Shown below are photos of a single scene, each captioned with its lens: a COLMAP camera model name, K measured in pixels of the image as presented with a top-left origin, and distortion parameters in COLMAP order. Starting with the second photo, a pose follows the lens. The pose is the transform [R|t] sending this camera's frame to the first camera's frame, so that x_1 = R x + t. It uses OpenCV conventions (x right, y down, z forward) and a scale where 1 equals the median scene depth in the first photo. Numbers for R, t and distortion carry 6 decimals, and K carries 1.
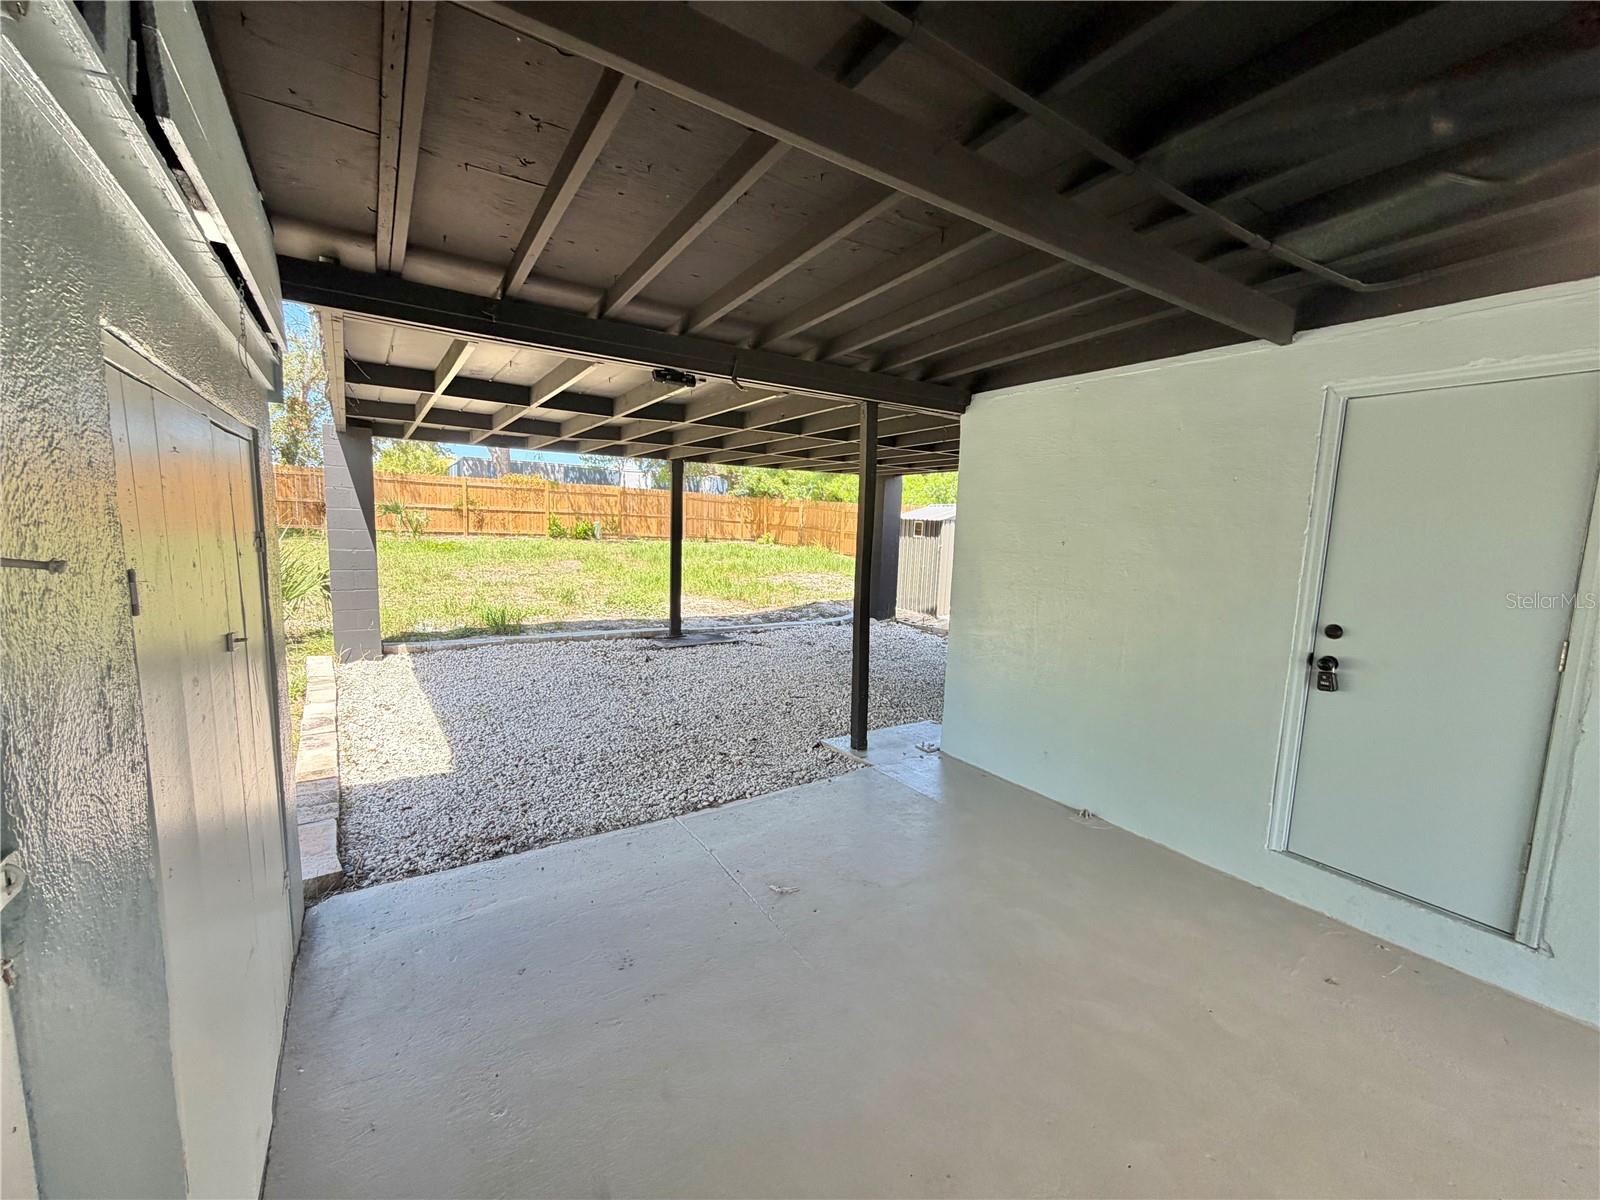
lens RADIAL K [[636.5, 0, 795.7], [0, 636.5, 603.6], [0, 0, 1]] dist [-0.000964, 0.000271]
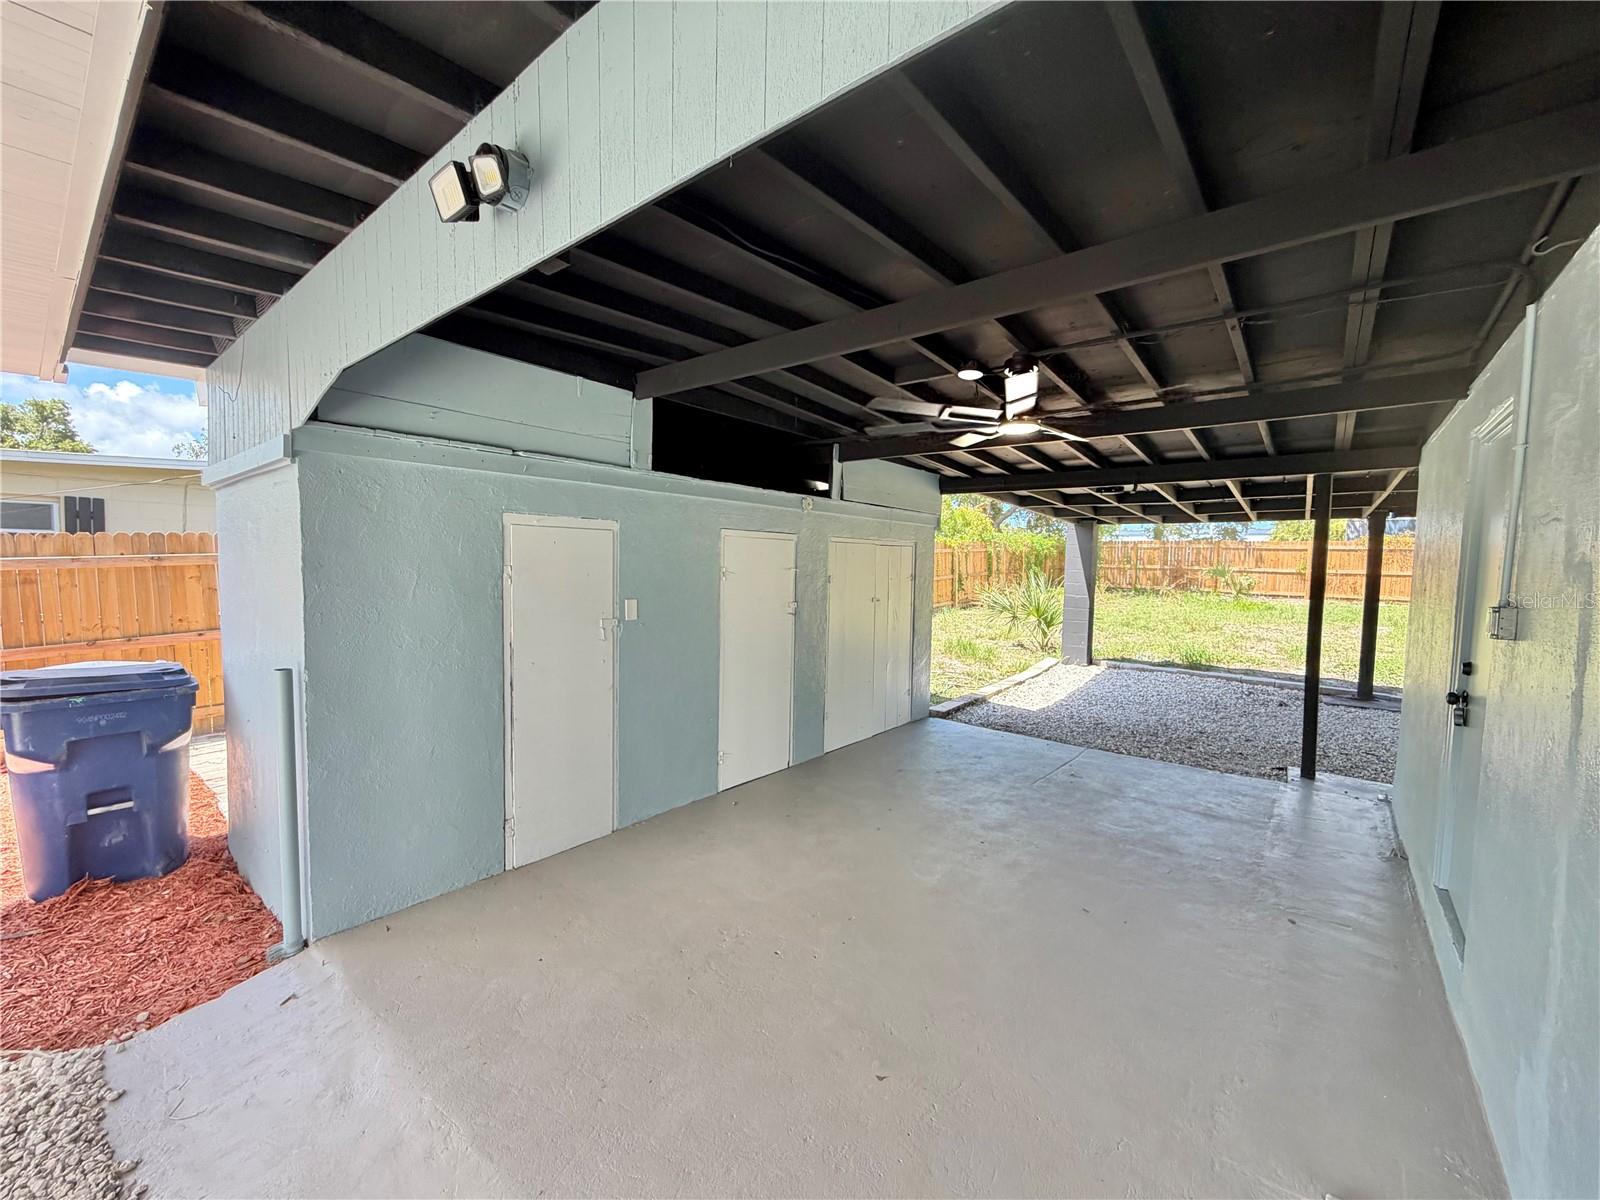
lens RADIAL K [[636.5, 0, 795.7], [0, 636.5, 603.6], [0, 0, 1]] dist [-0.000964, 0.000271]
pose [[0.290578, 0.035683, -0.956186, 1.429778], [-0.135651, 0.990748, -0.004251, 0.086128], [0.947187, 0.130943, 0.292730, -0.328996]]
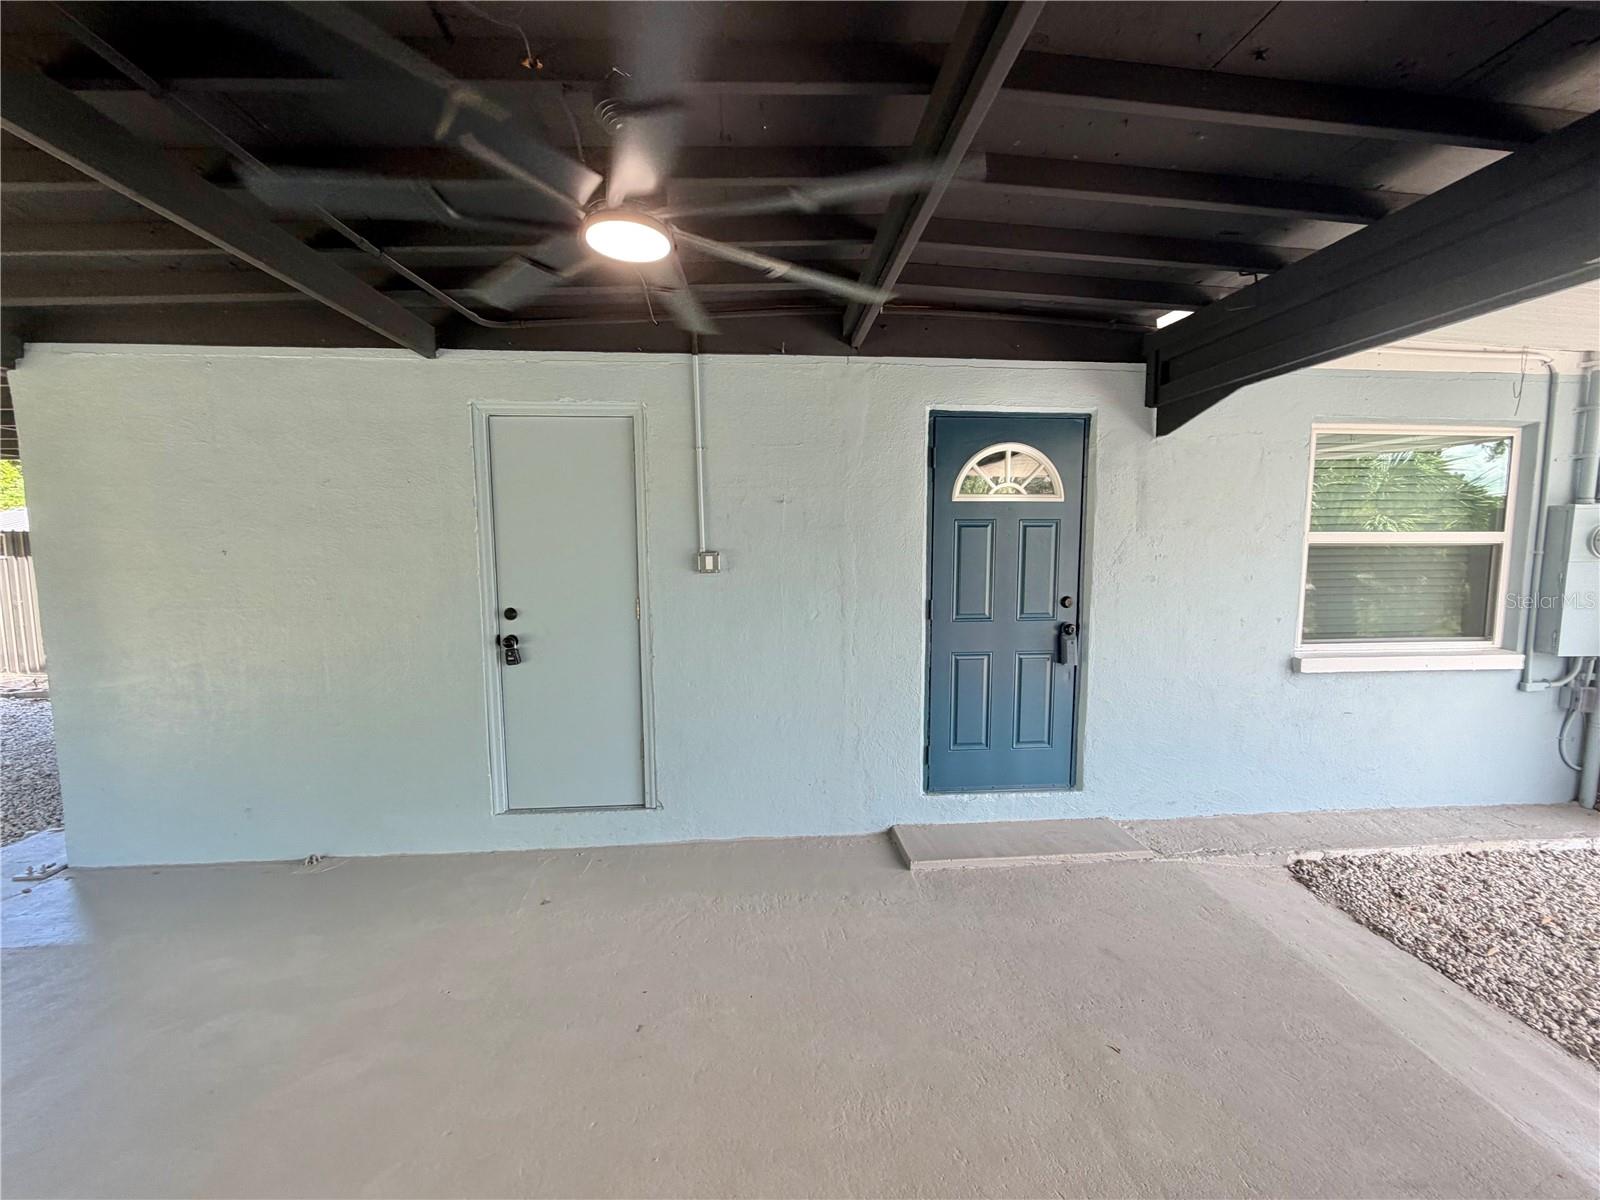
lens RADIAL K [[636.5, 0, 795.7], [0, 636.5, 603.6], [0, 0, 1]] dist [-0.000964, 0.000271]
pose [[0.492018, -0.124689, 0.861609, 0.090143], [0.133233, 0.988816, 0.067016, 0.015848], [-0.860330, 0.081822, 0.503128, -0.045353]]
